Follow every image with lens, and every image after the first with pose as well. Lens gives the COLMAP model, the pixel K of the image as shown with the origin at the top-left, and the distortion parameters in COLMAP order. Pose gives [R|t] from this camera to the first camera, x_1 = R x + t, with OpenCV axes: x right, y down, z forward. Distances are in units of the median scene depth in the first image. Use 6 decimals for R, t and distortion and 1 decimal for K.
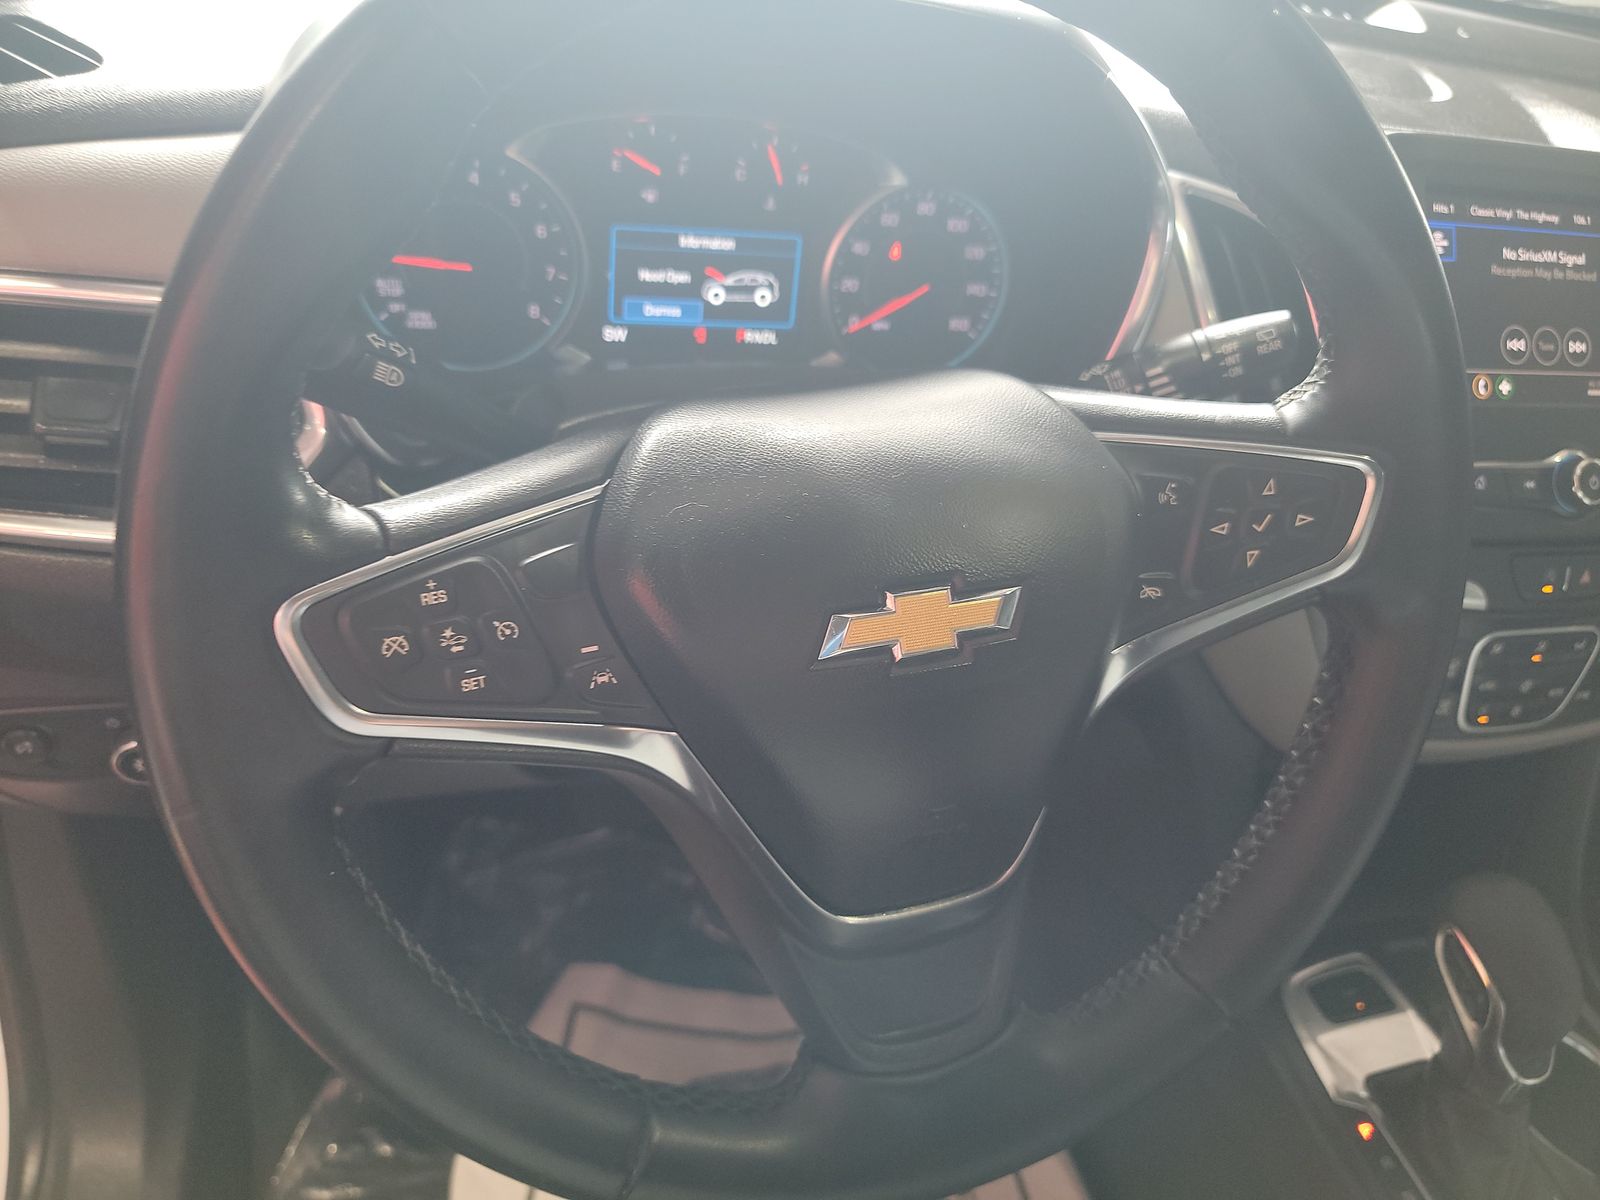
lens RADIAL K [[1117.3, 0, 790.0], [0, 1117.3, 575.2], [0, 0, 1]] dist [0.046107, -0.023069]
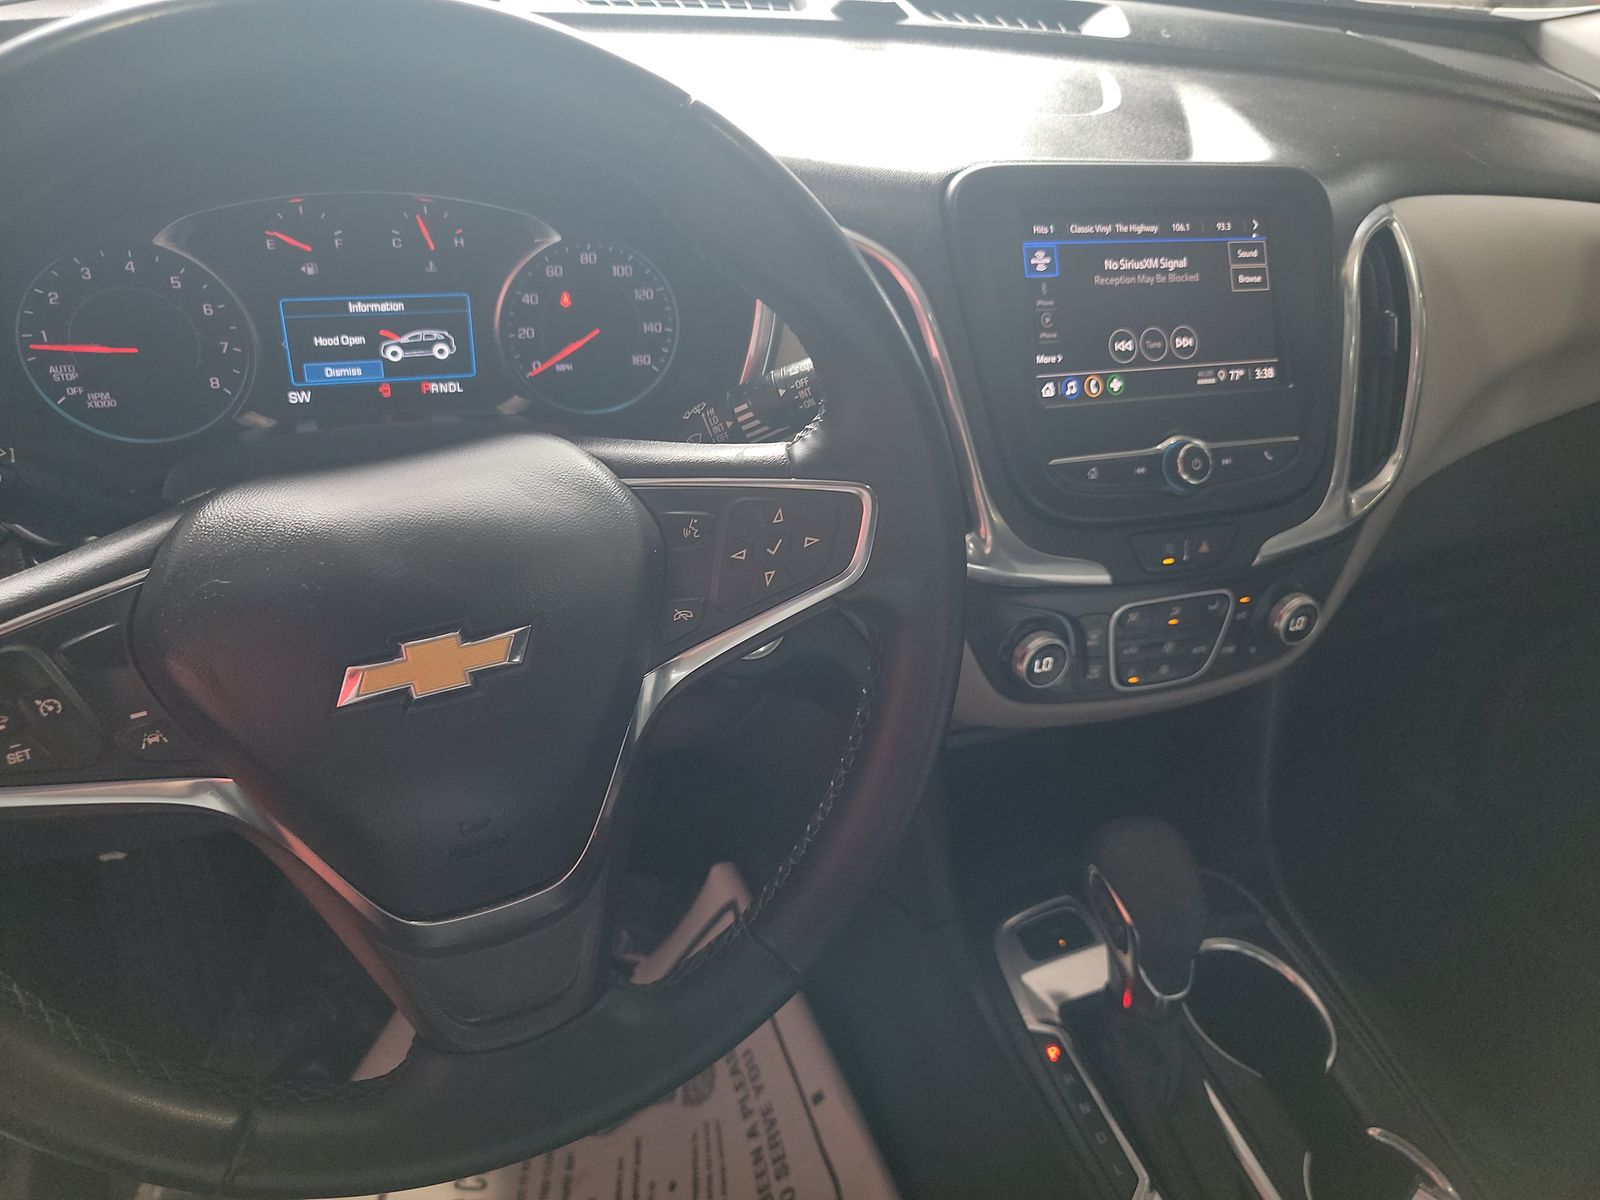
lens RADIAL K [[1117.3, 0, 768.6], [0, 1117.3, 586.4], [0, 0, 1]] dist [0.046107, -0.023069]
pose [[0.995775, -0.083744, 0.037680, 0.244811], [0.082987, 0.996325, 0.021212, -0.020553], [-0.039318, -0.017996, 0.999065, -0.103028]]
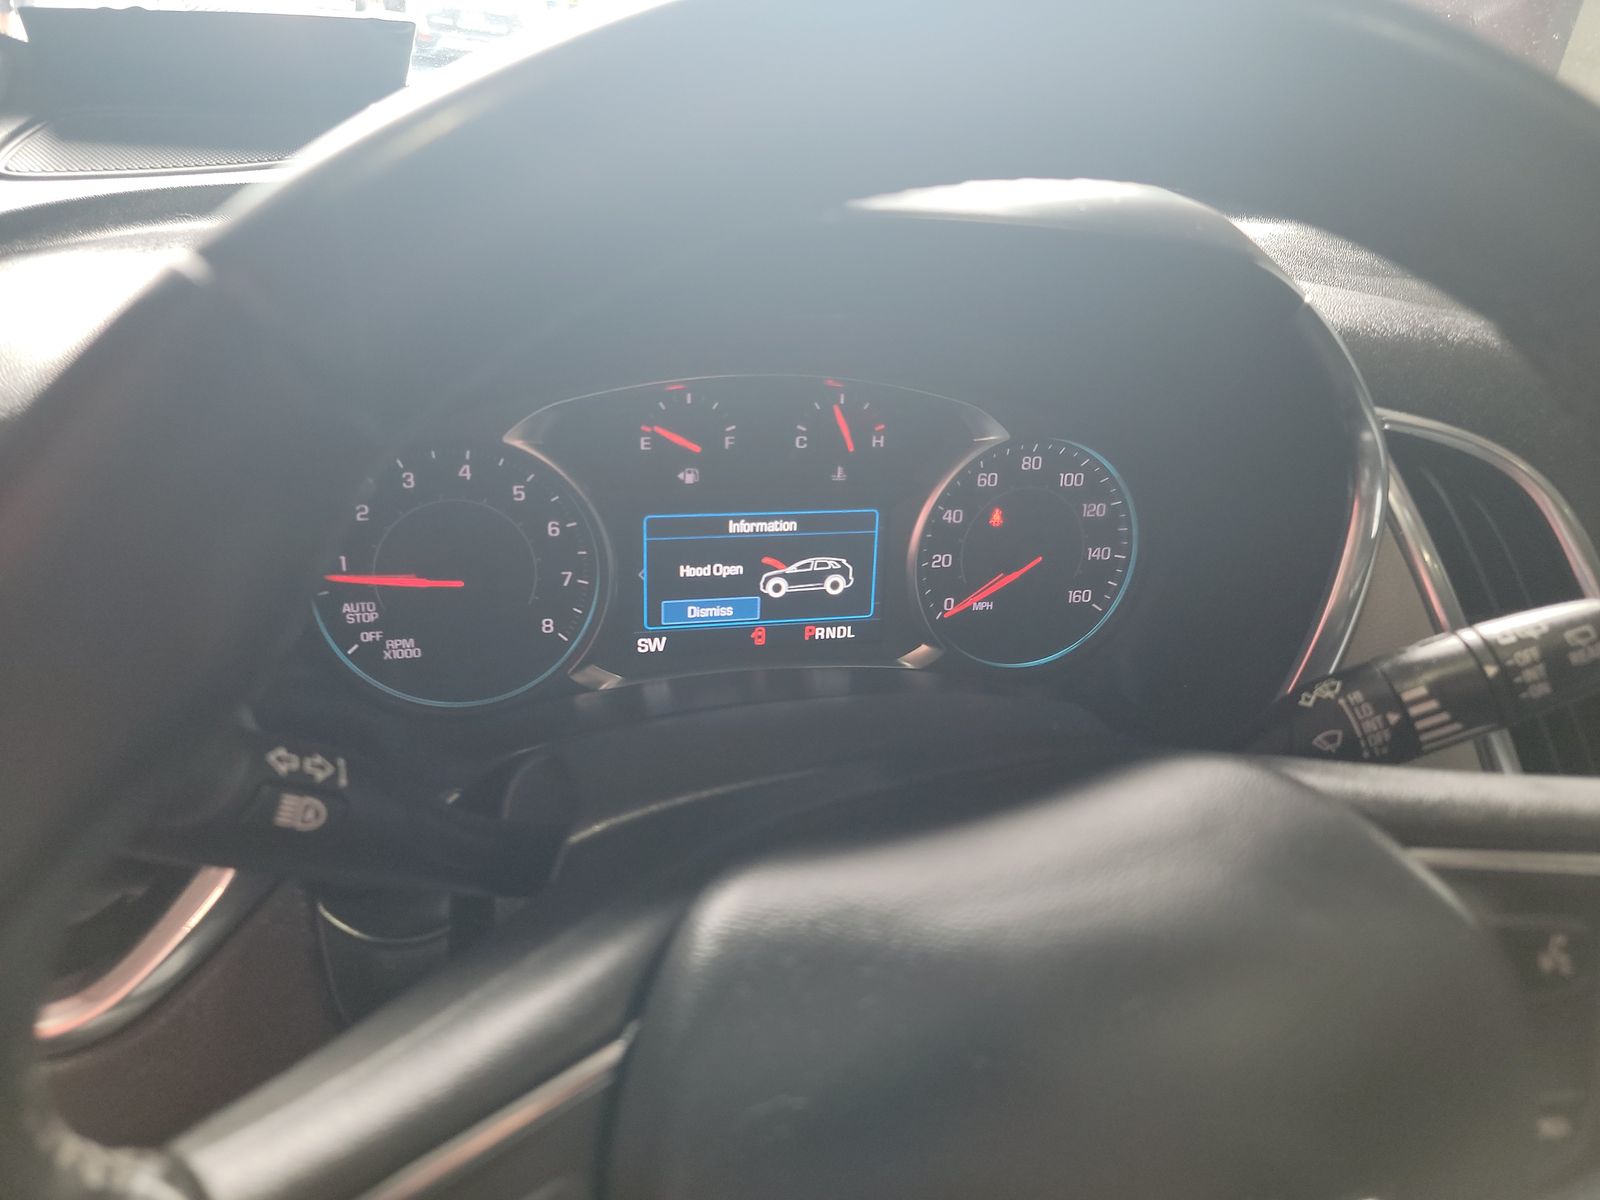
lens RADIAL K [[1117.3, 0, 796.8], [0, 1117.3, 606.4], [0, 0, 1]] dist [0.046107, -0.023069]
pose [[0.997764, -0.057457, -0.034136, -0.026477], [0.051862, 0.987807, -0.146791, -0.125728], [0.042154, 0.144692, 0.988578, 0.233927]]
